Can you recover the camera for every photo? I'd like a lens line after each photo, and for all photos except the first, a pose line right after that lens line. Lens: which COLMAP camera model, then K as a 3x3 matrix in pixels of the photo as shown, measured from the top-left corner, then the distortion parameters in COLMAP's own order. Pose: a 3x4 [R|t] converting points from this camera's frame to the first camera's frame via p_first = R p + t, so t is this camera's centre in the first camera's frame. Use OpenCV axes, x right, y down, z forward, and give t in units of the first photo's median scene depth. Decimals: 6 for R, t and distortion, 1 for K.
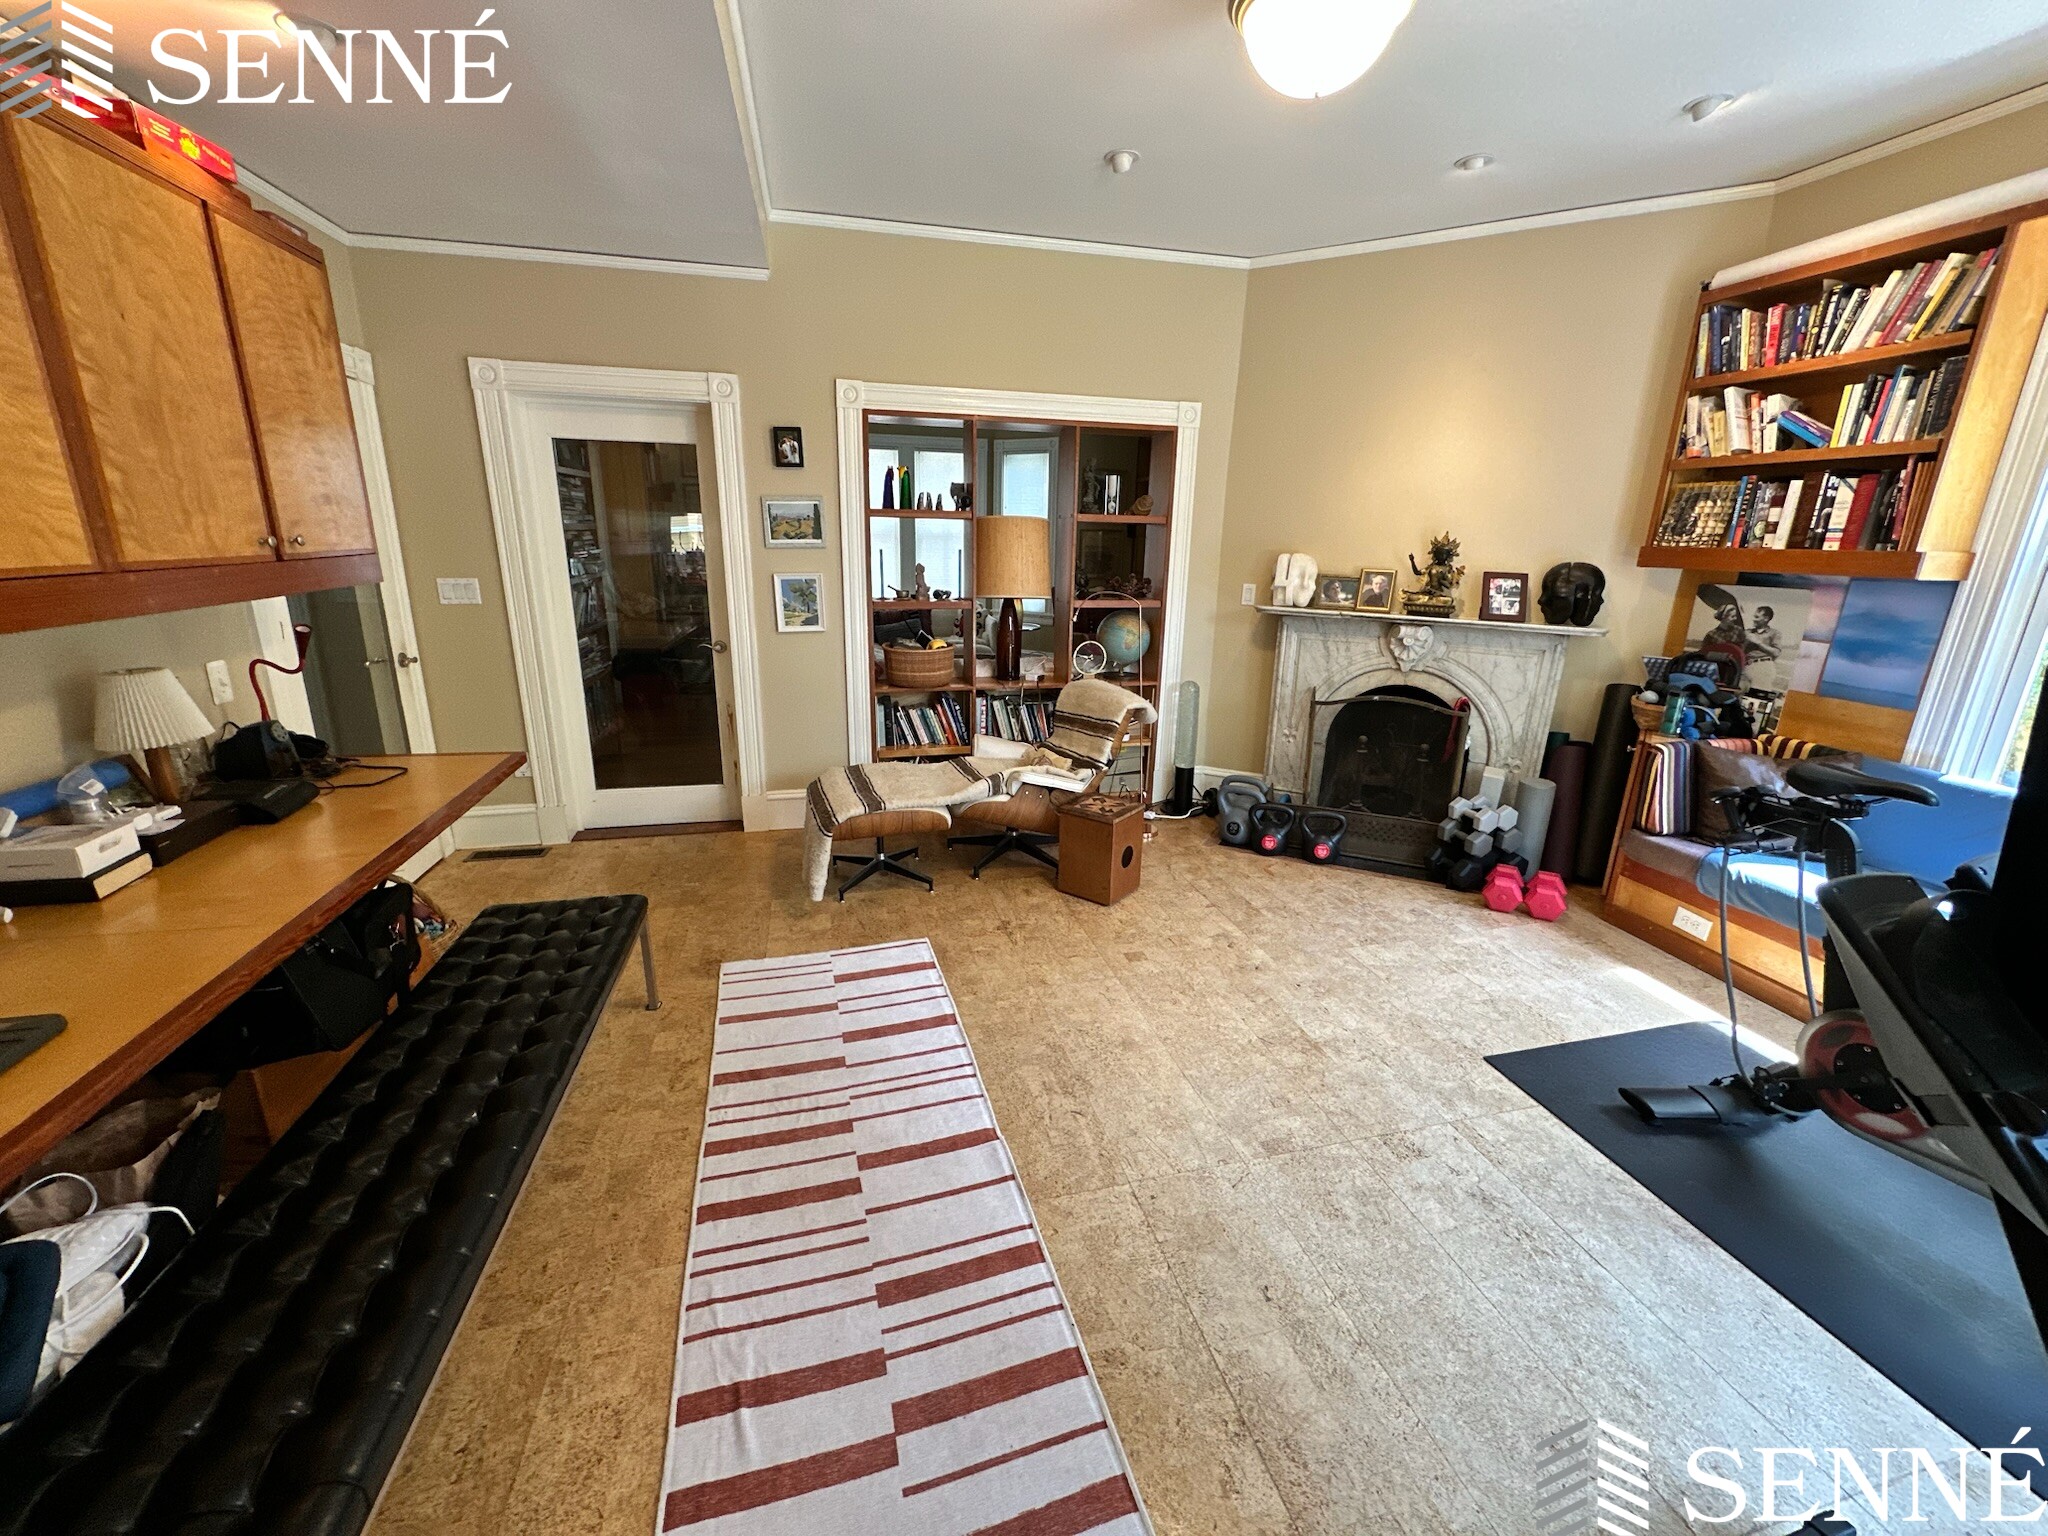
lens RADIAL K [[814.3, 0, 1024.0], [0, 814.3, 768.0], [0, 0, 1]] dist [-0.000206, -0.000300]
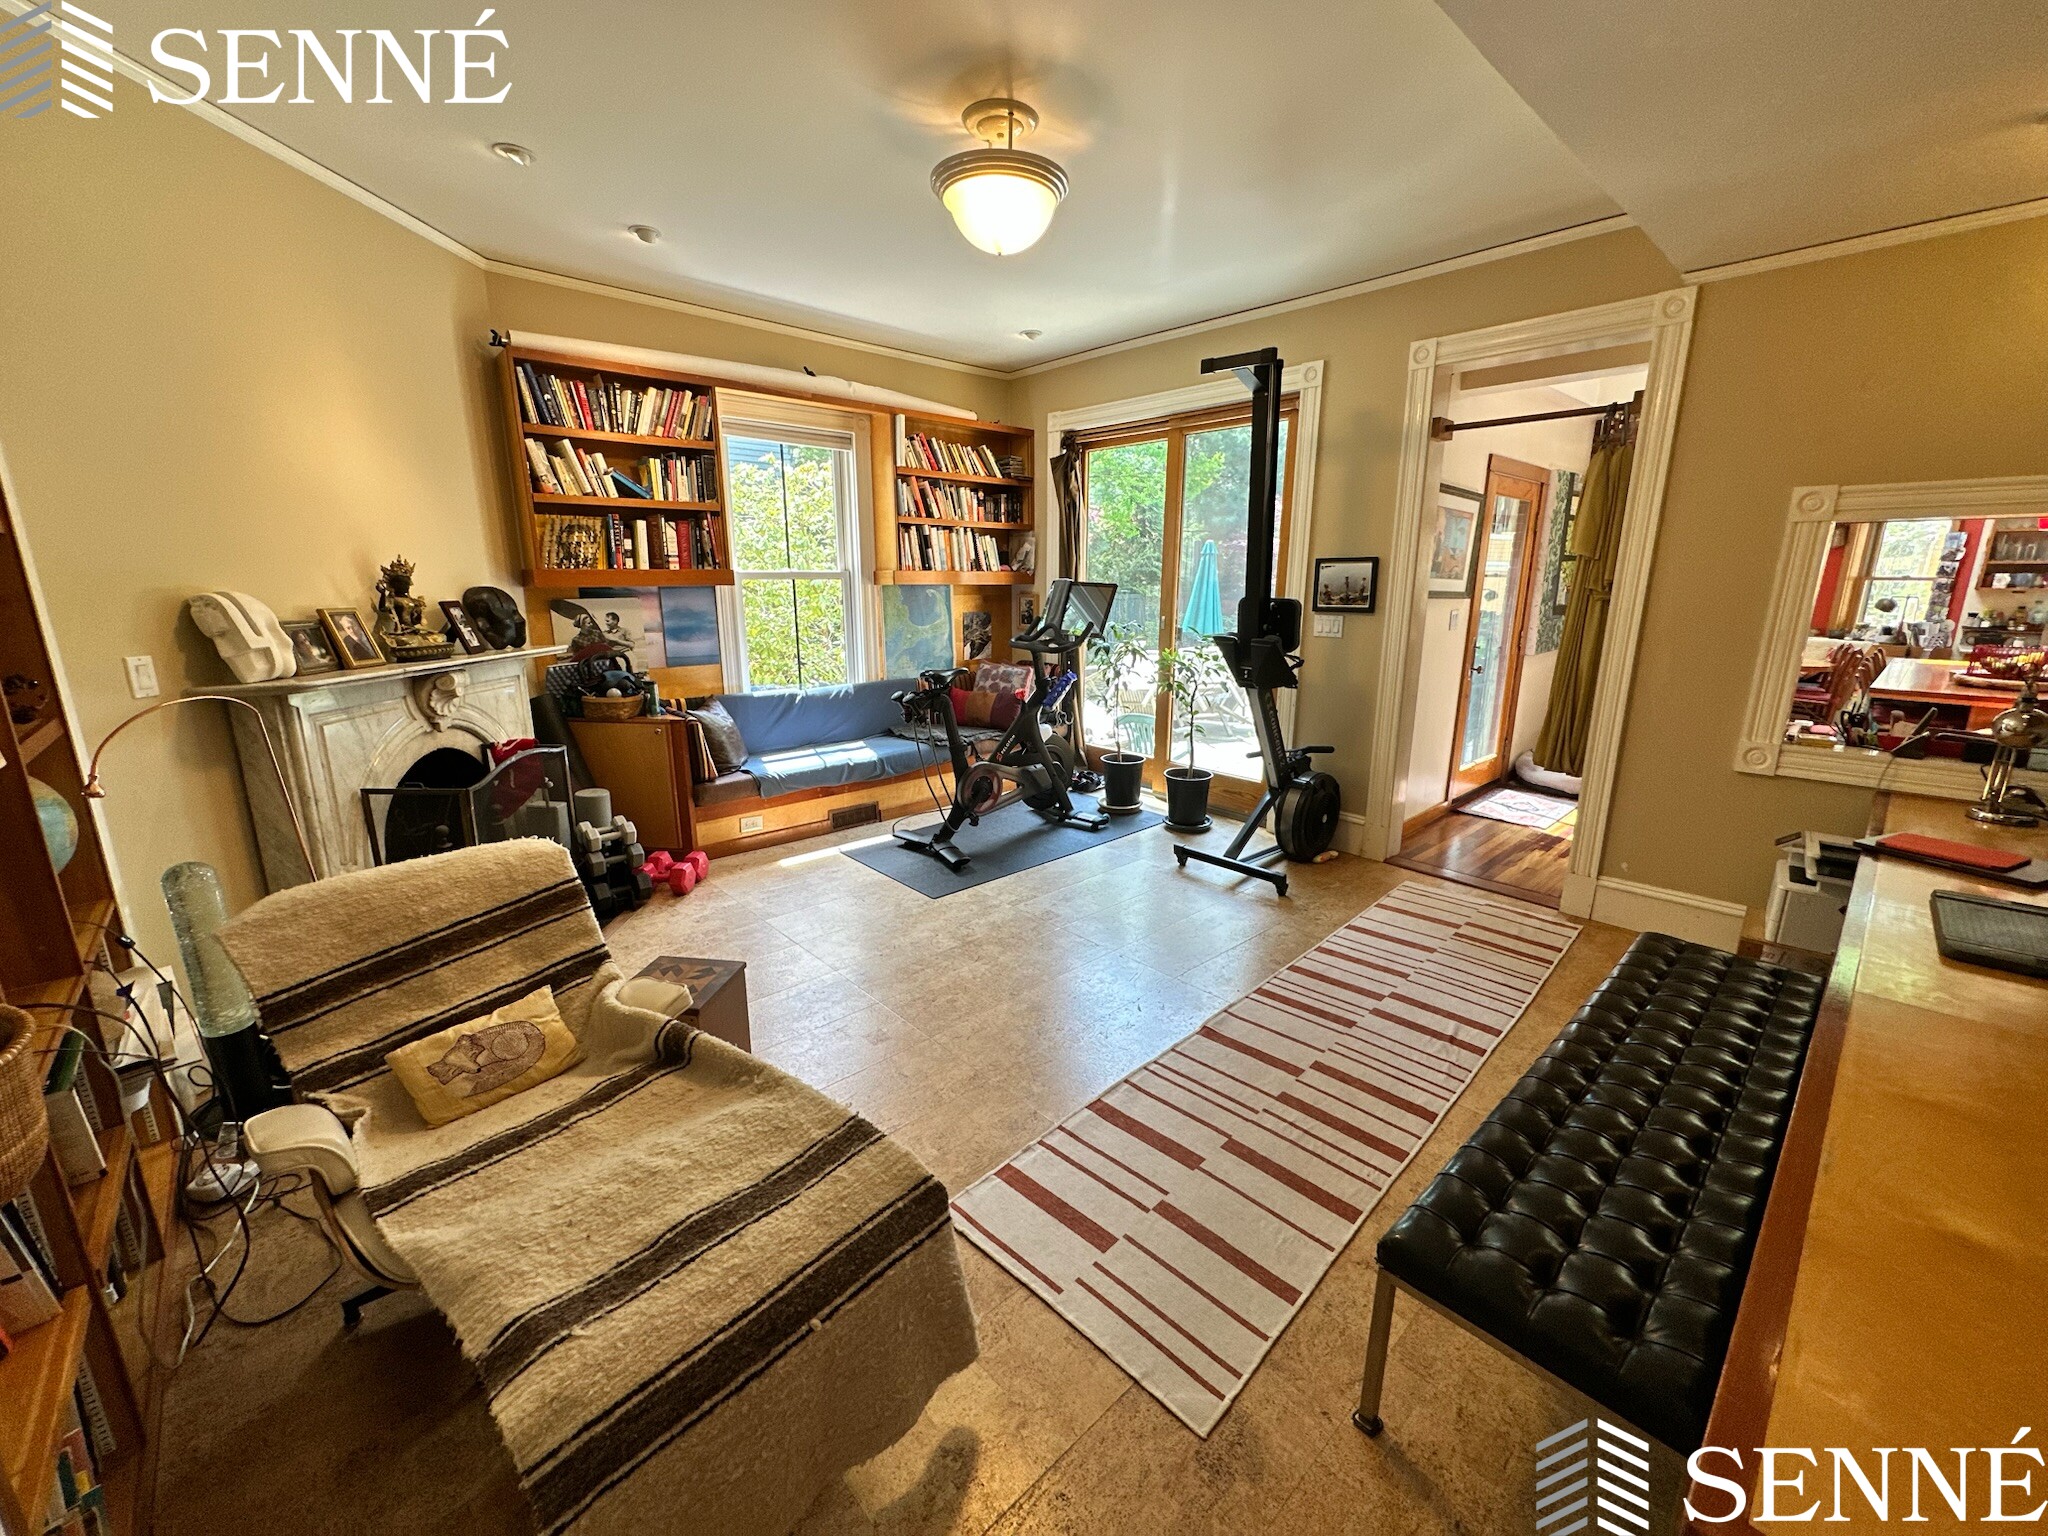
lens RADIAL K [[818.7, 0, 1024.0], [0, 818.7, 768.0], [0, 0, 1]] dist [0.000561, 0.000065]
pose [[-0.483094, -0.222067, 0.846939, -0.668494], [0.233316, 0.899677, 0.368978, -0.343060], [-0.843910, 0.375855, -0.382817, 1.165703]]
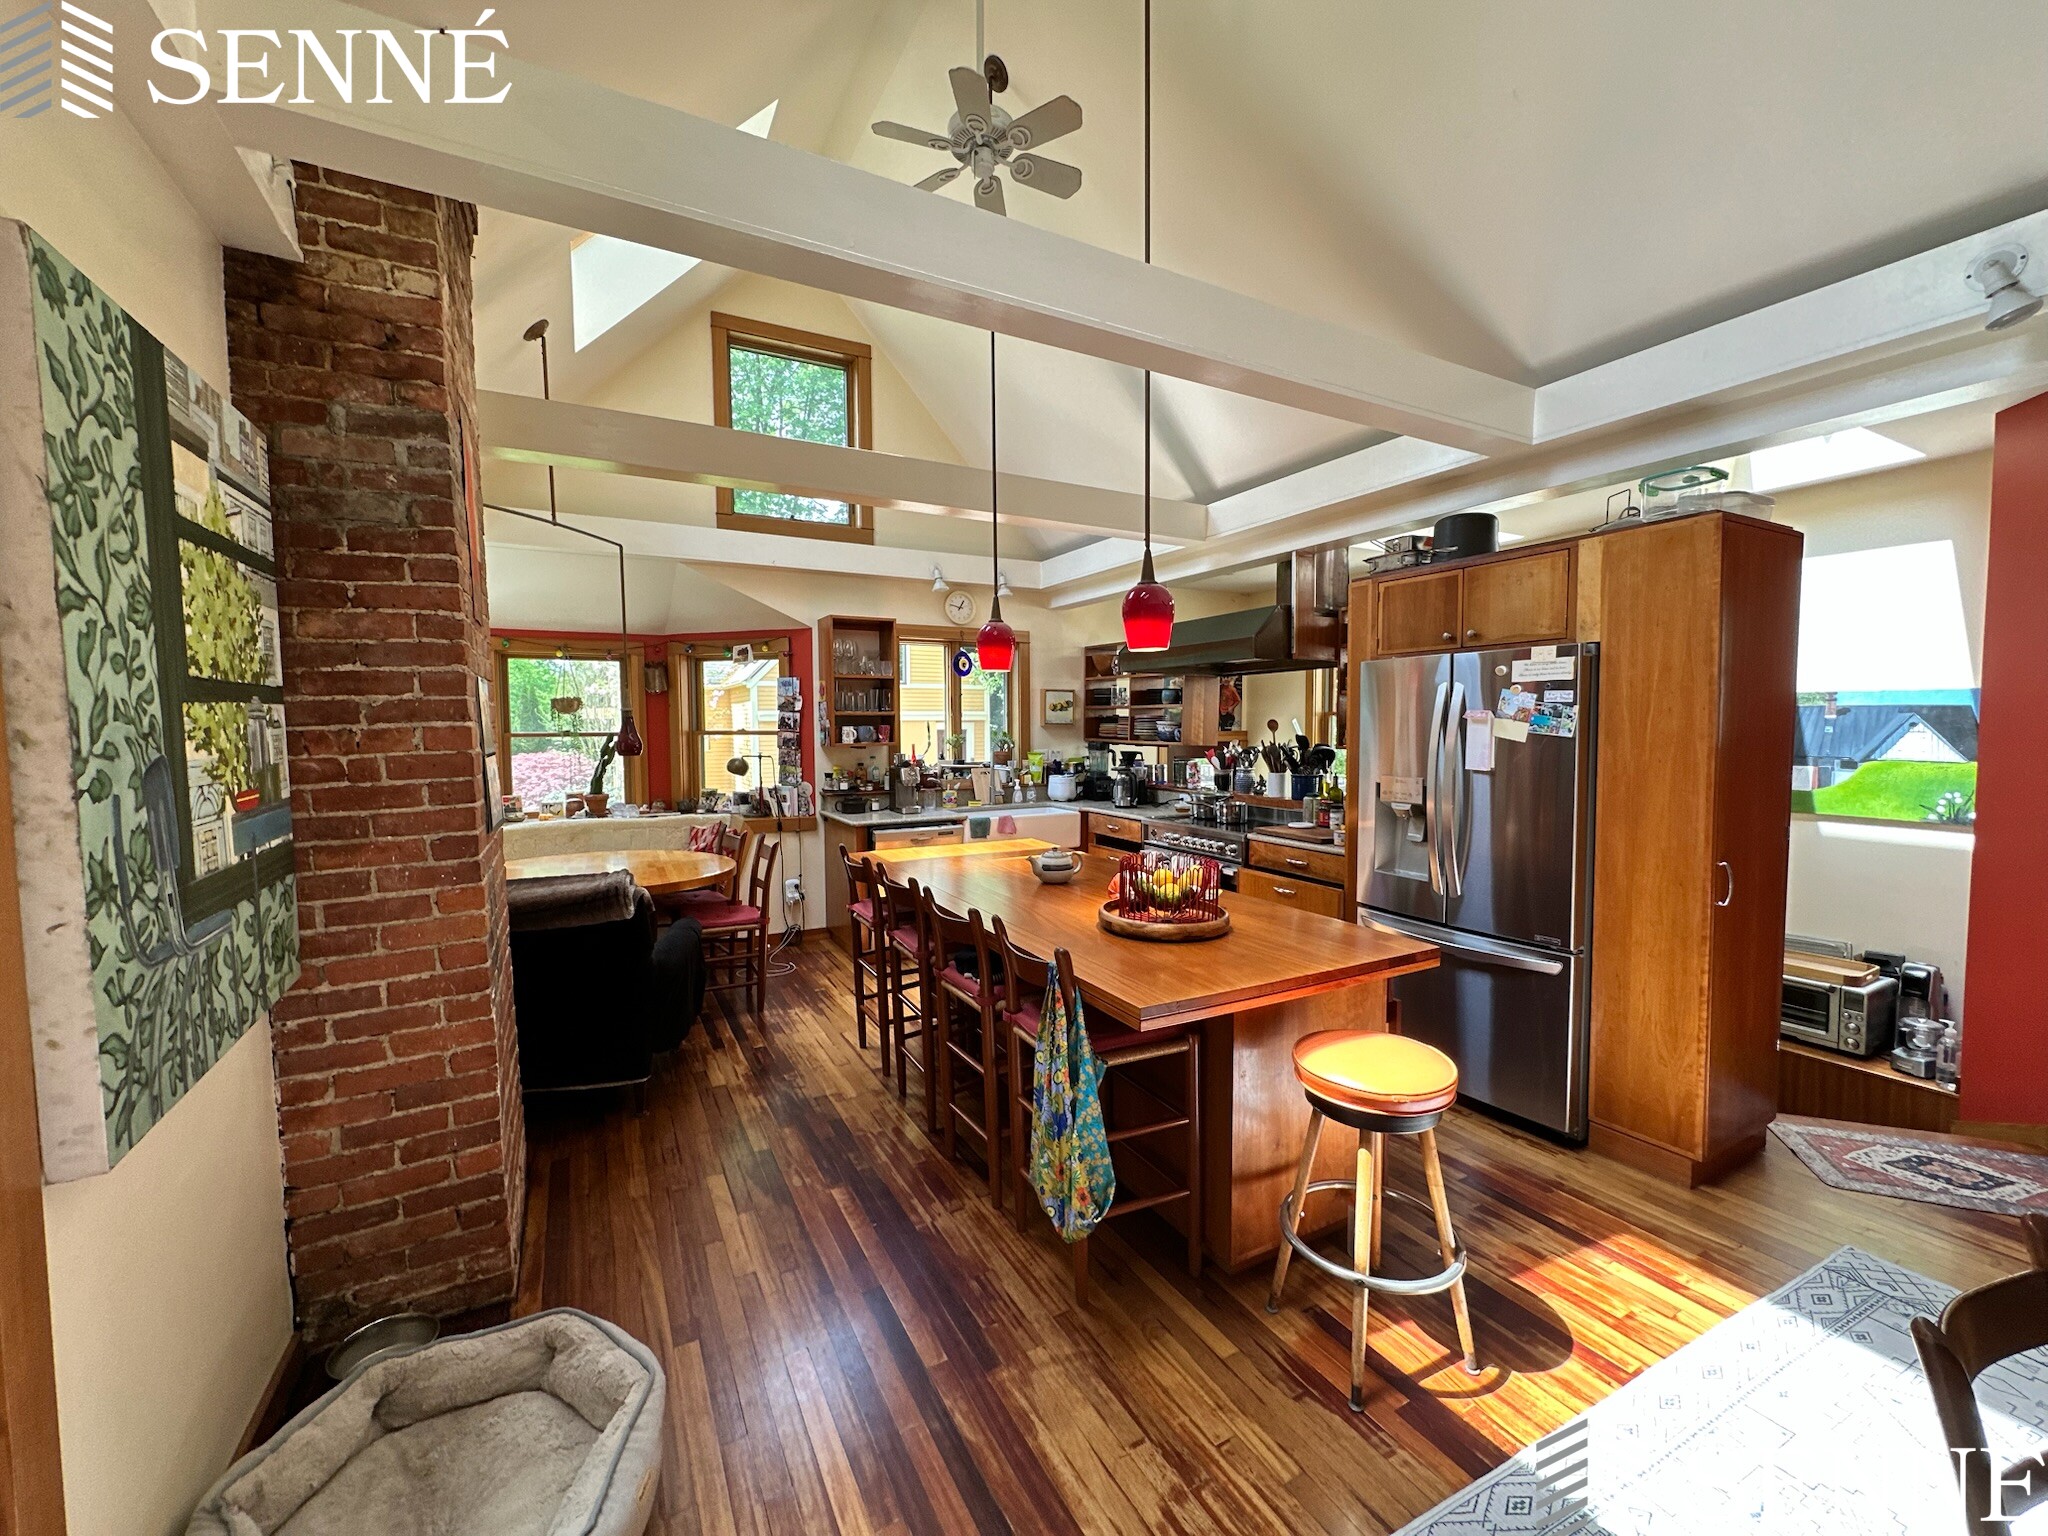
lens RADIAL K [[818.7, 0, 1024.0], [0, 818.7, 768.0], [0, 0, 1]] dist [0.000561, 0.000065]
pose [[-0.967530, 0.001458, -0.252753, -0.180673], [-0.082458, 0.943453, 0.321088, -0.084158], [0.238929, 0.331504, -0.912698, 0.270547]]
